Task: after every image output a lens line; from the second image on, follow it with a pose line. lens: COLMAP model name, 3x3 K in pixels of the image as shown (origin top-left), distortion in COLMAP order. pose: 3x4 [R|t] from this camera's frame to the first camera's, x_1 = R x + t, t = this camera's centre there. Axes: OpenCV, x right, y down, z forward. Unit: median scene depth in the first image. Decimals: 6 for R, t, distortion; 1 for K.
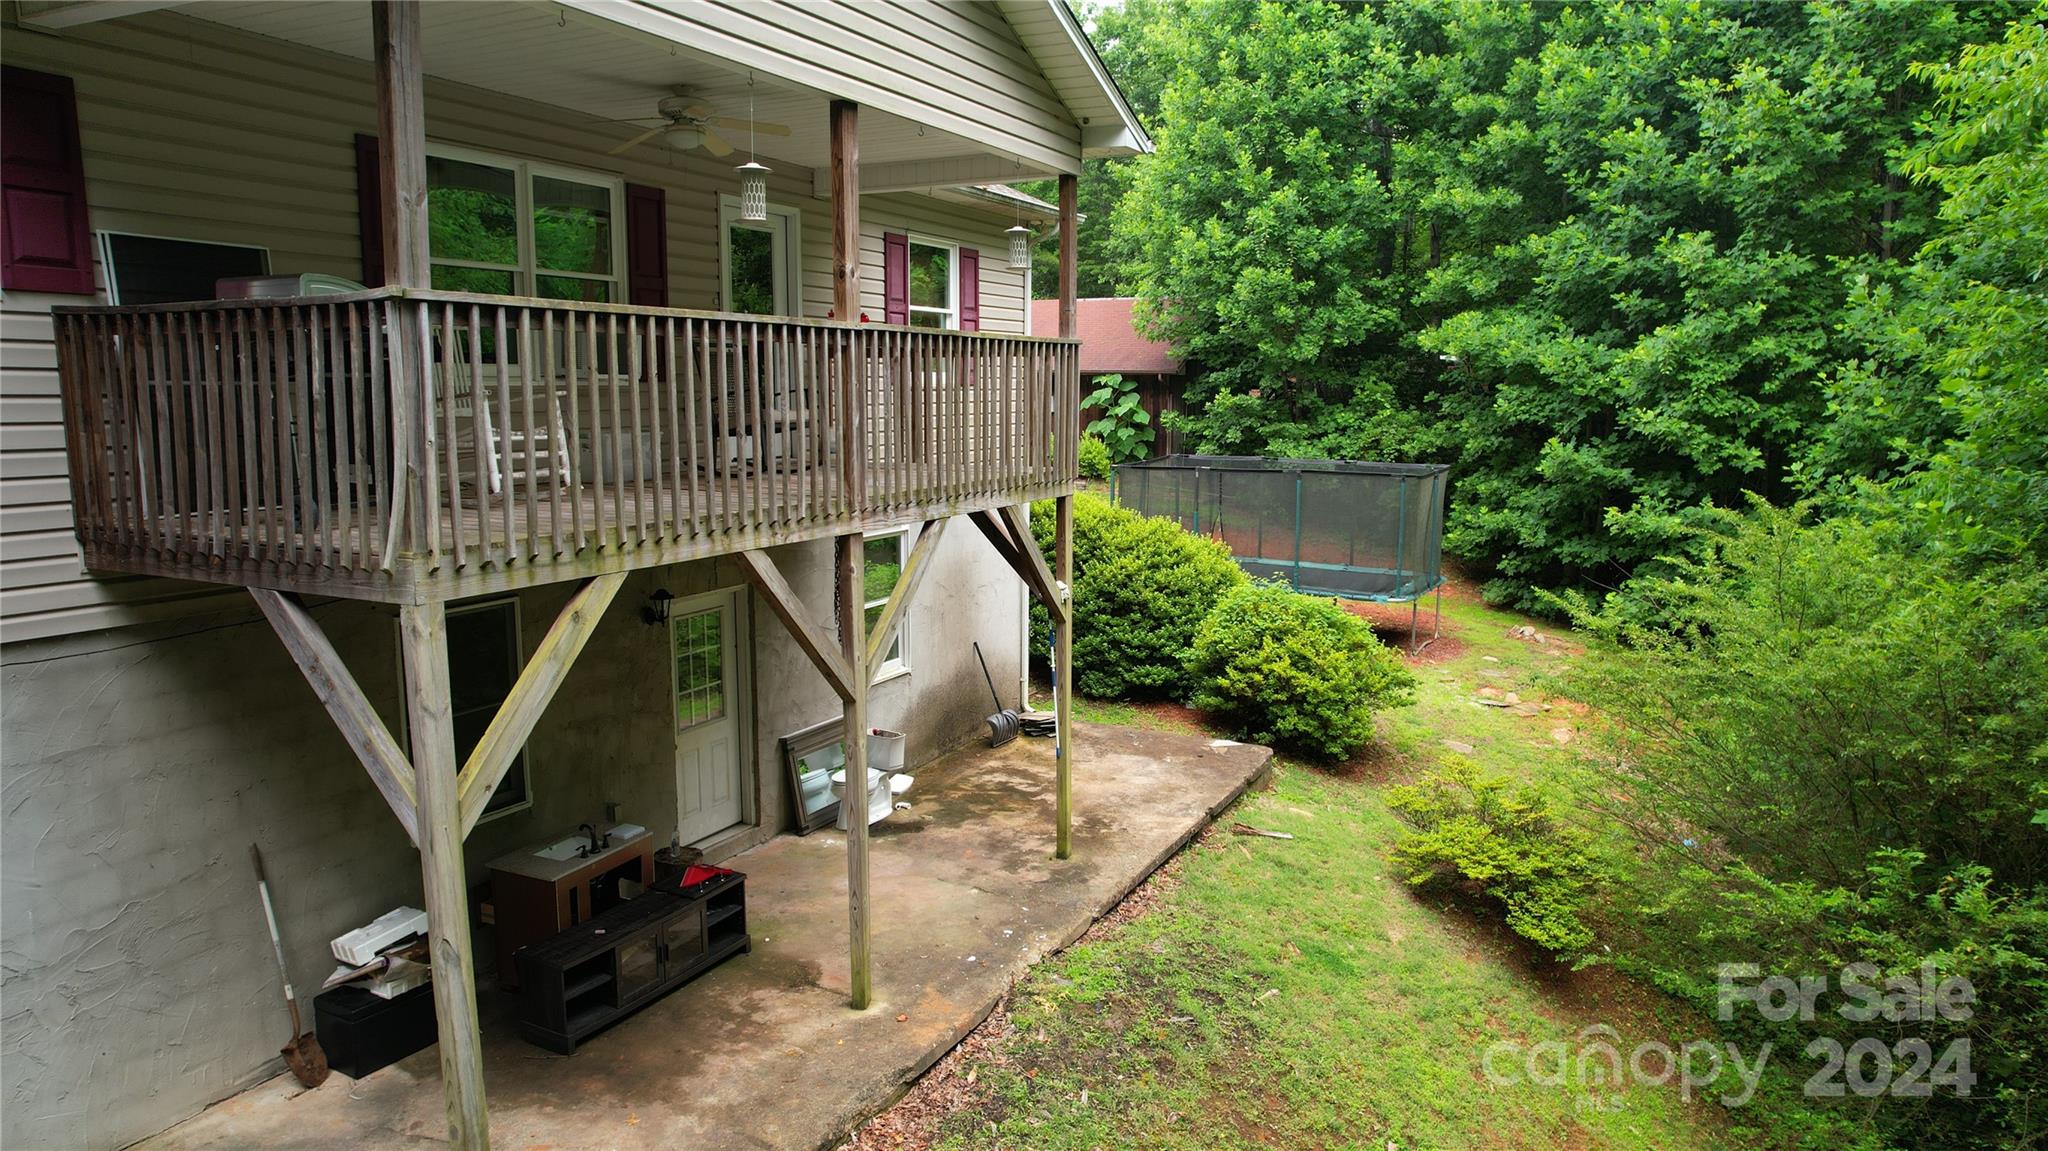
lens RADIAL K [[1313.7, 0, 1026.2], [0, 1313.7, 570.1], [0, 0, 1]] dist [-0.041640, 0.016665]
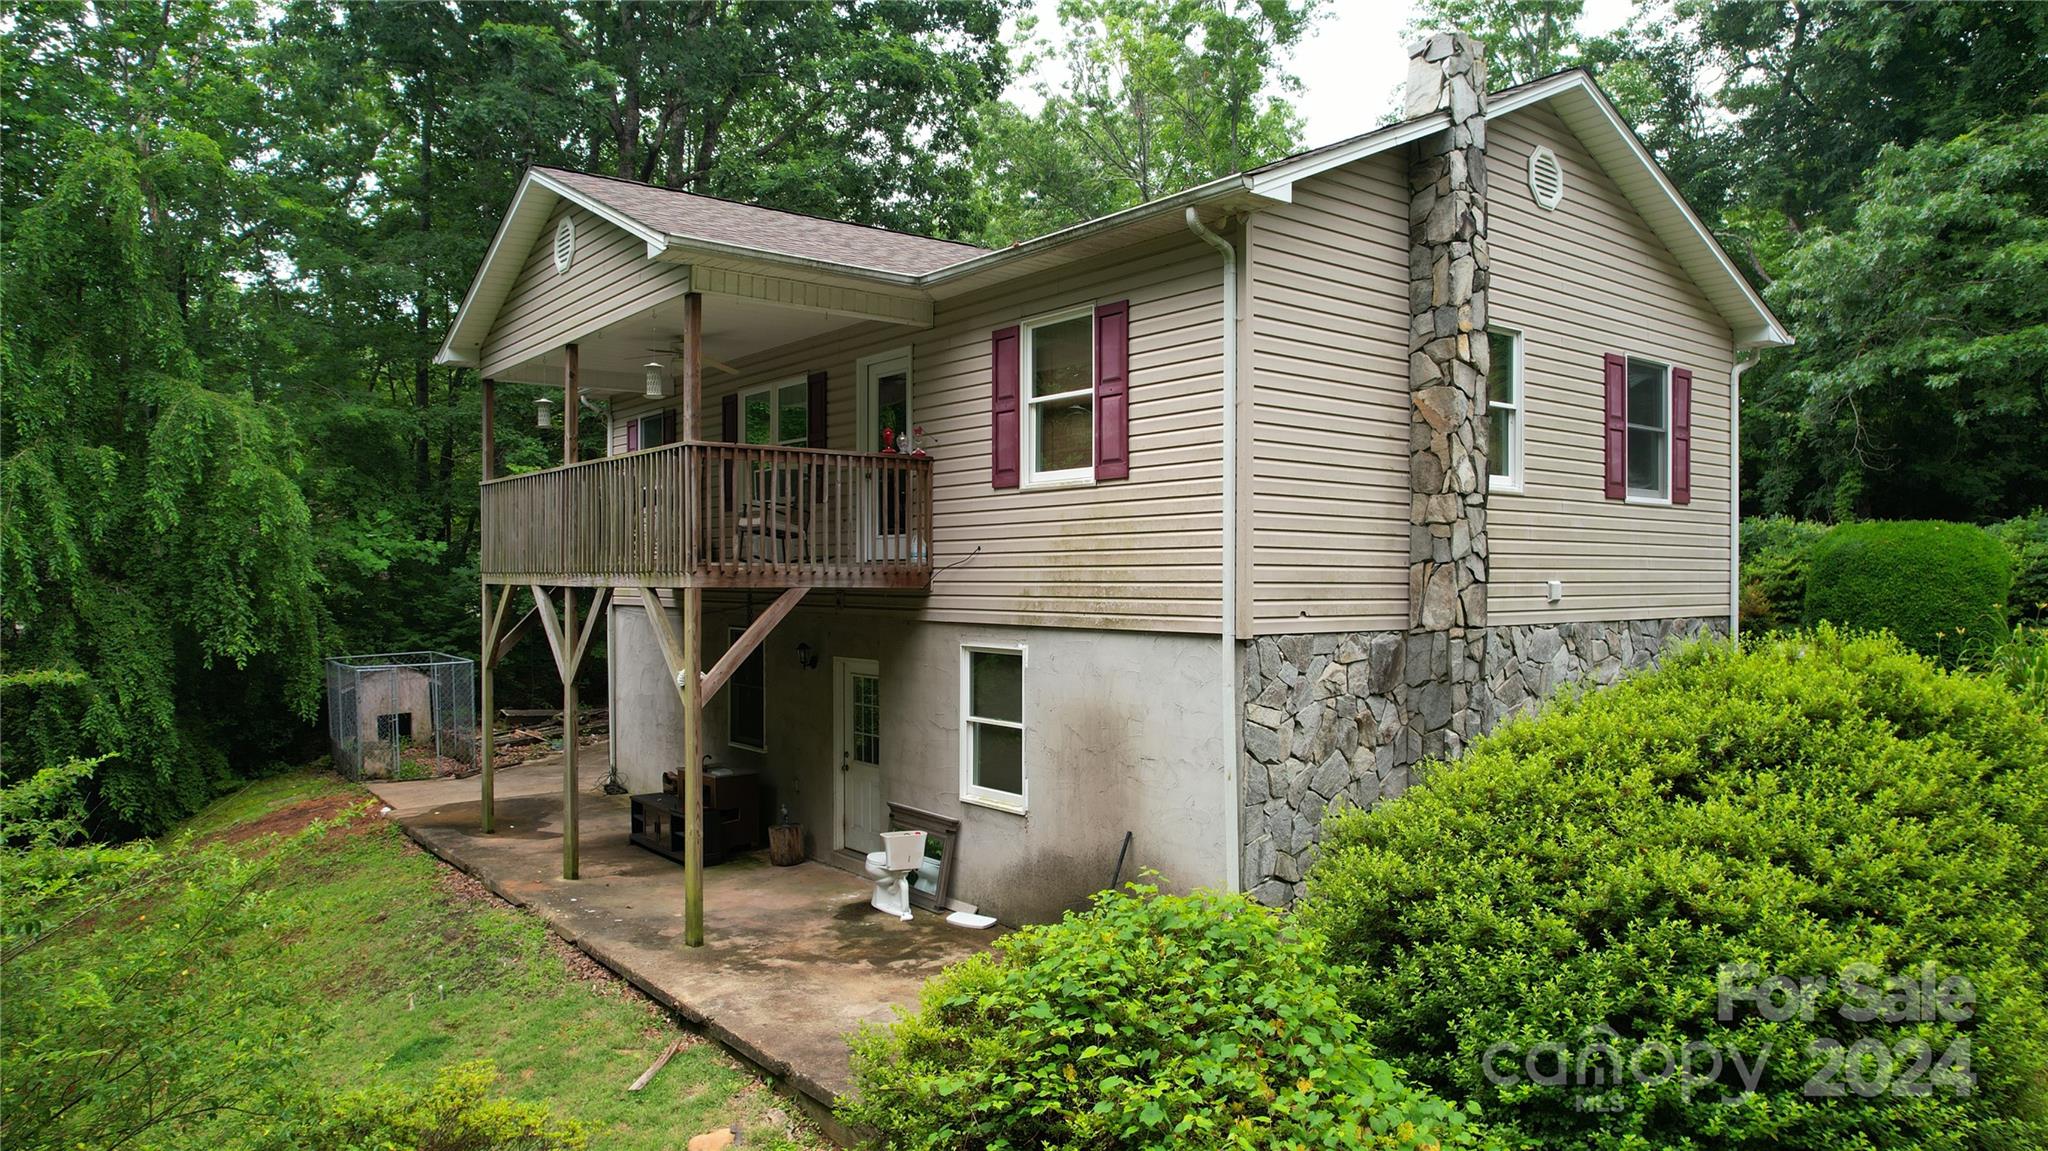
lens RADIAL K [[1313.7, 0, 1033.9], [0, 1313.7, 584.4], [0, 0, 1]] dist [-0.041640, 0.016665]
pose [[-0.419816, -0.001067, -0.907608, 0.823501], [-0.127913, 0.990088, 0.058003, -0.147470], [0.898550, 0.140446, -0.415792, 1.595527]]
